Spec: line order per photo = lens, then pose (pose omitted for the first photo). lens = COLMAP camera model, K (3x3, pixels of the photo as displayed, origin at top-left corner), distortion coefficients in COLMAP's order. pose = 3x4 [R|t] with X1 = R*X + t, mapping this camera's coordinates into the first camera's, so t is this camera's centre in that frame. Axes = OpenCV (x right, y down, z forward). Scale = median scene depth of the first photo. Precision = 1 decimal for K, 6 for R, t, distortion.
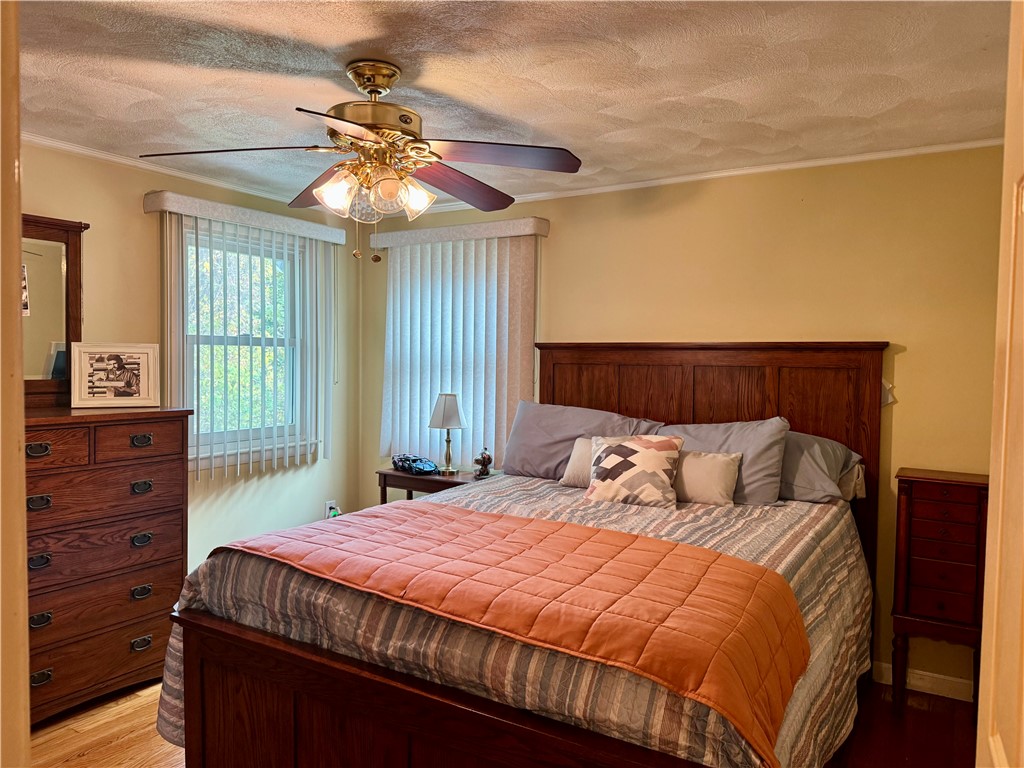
lens RADIAL K [[719.6, 0, 512.9], [0, 719.6, 387.6], [0, 0, 1]] dist [0.108931, -0.002204]
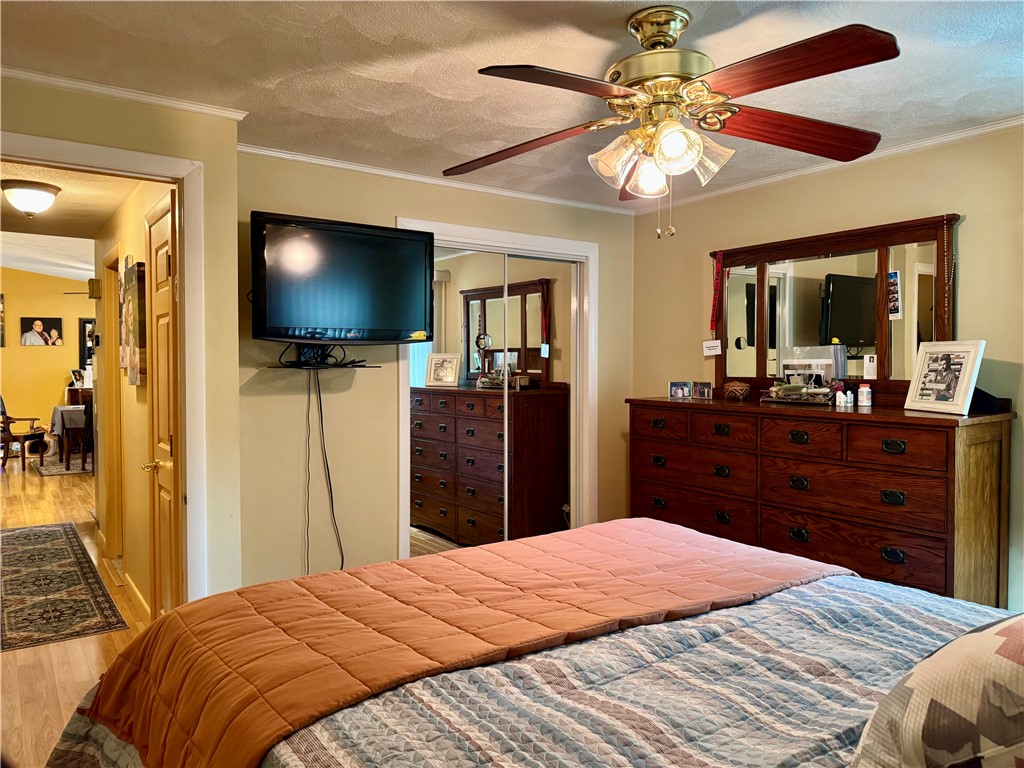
lens RADIAL K [[719.6, 0, 513.0], [0, 719.6, 379.8], [0, 0, 1]] dist [0.108931, -0.002204]
pose [[-0.364831, 0.014711, -0.930958, 0.508597], [-0.035475, 0.998929, 0.029688, -0.021593], [0.930398, 0.043857, -0.363919, 0.849852]]
